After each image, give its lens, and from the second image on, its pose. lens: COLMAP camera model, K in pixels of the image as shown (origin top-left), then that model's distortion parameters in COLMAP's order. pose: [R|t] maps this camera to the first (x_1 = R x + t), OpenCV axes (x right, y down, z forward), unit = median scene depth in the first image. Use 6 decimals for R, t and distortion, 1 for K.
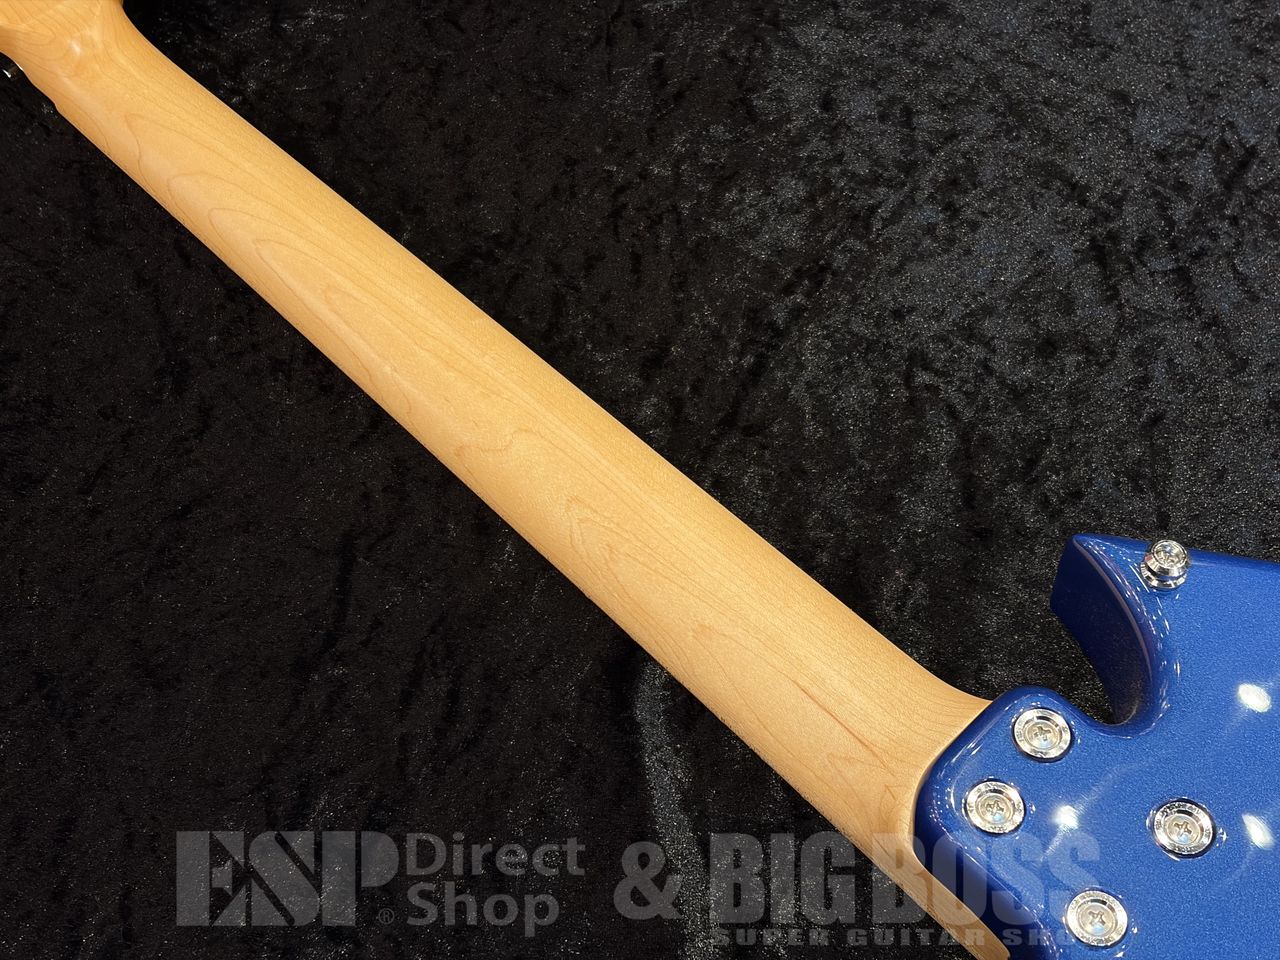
lens RADIAL K [[1927.0, 0, 614.9], [0, 1927.0, 481.2], [0, 0, 1]] dist [0.254092, -0.995179]
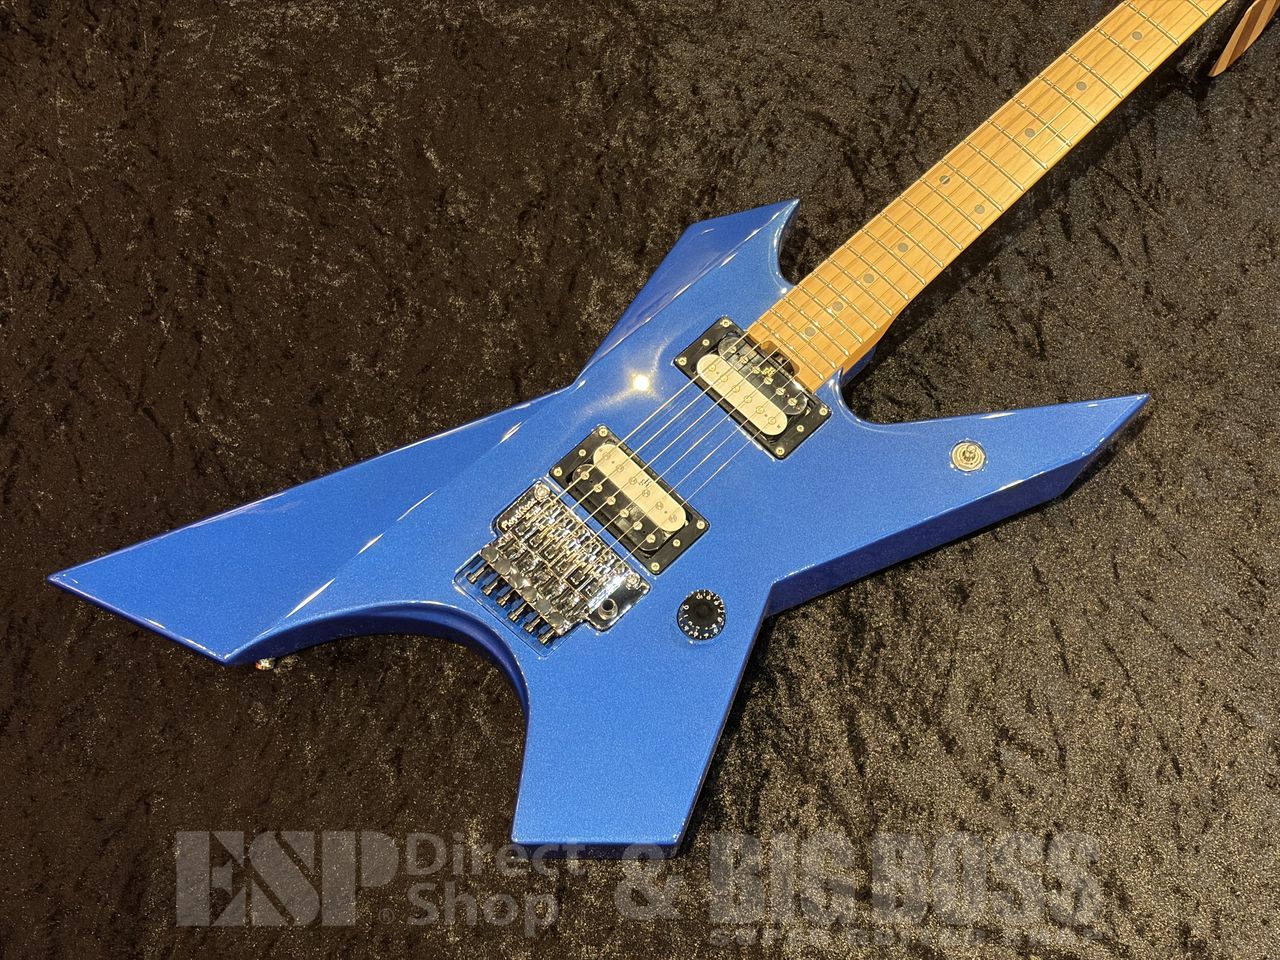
lens RADIAL K [[1966.6, 0, 640.0], [0, 1966.6, 480.0], [0, 0, 1]] dist [0.257194, -1.108343]
pose [[0.972875, -0.163320, 0.163831, -0.328421], [0.136251, 0.976881, 0.164740, -0.159670], [-0.186949, -0.137949, 0.972636, -0.920189]]
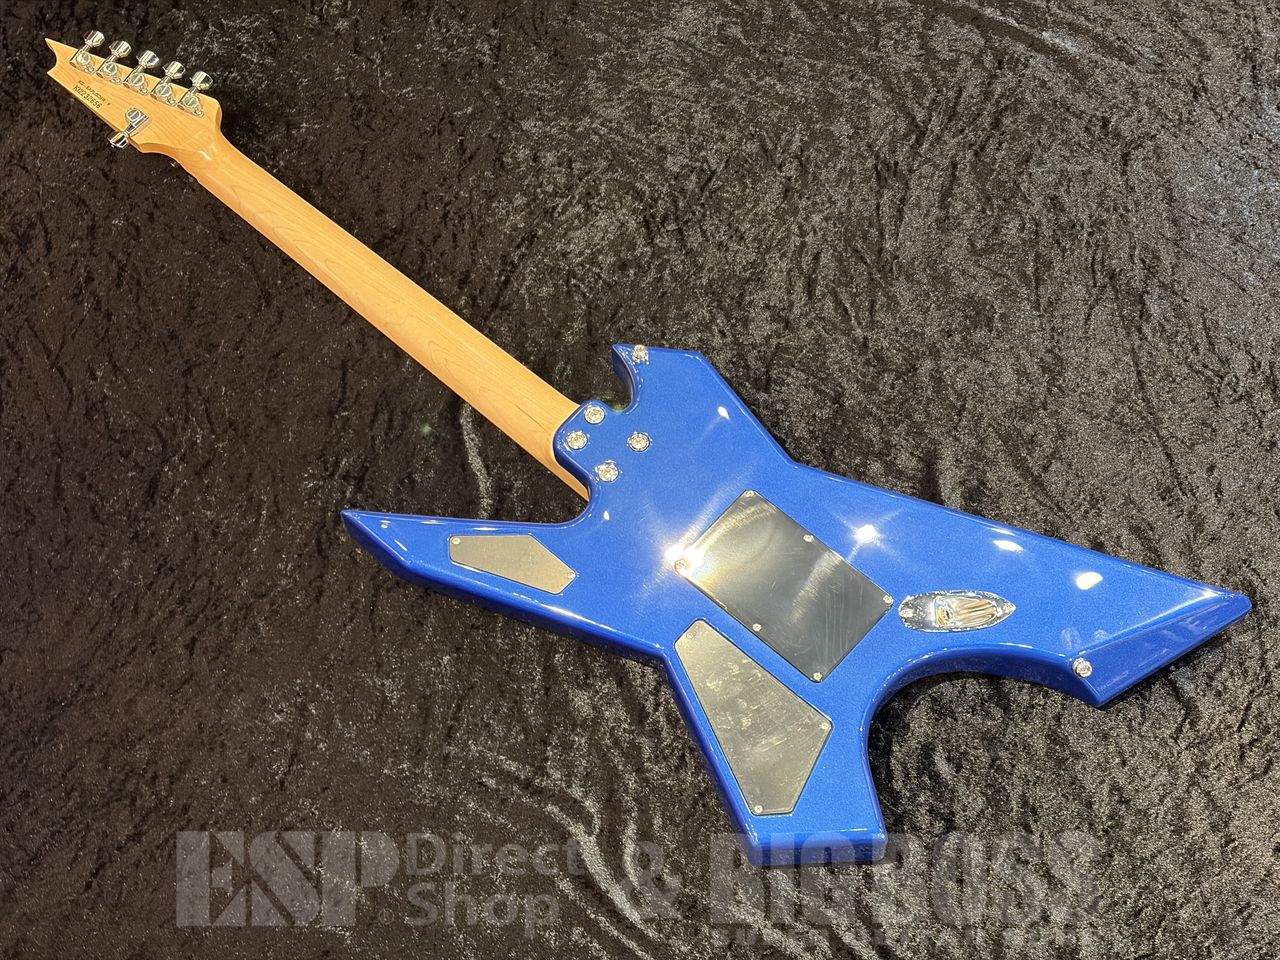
lens RADIAL K [[1966.6, 0, 640.0], [0, 1966.6, 480.0], [0, 0, 1]] dist [0.257194, -1.108343]
pose [[0.997271, -0.066431, 0.032218, 0.139811], [0.062683, 0.992393, 0.105958, -0.060937], [-0.039012, -0.103649, 0.993849, -1.449844]]
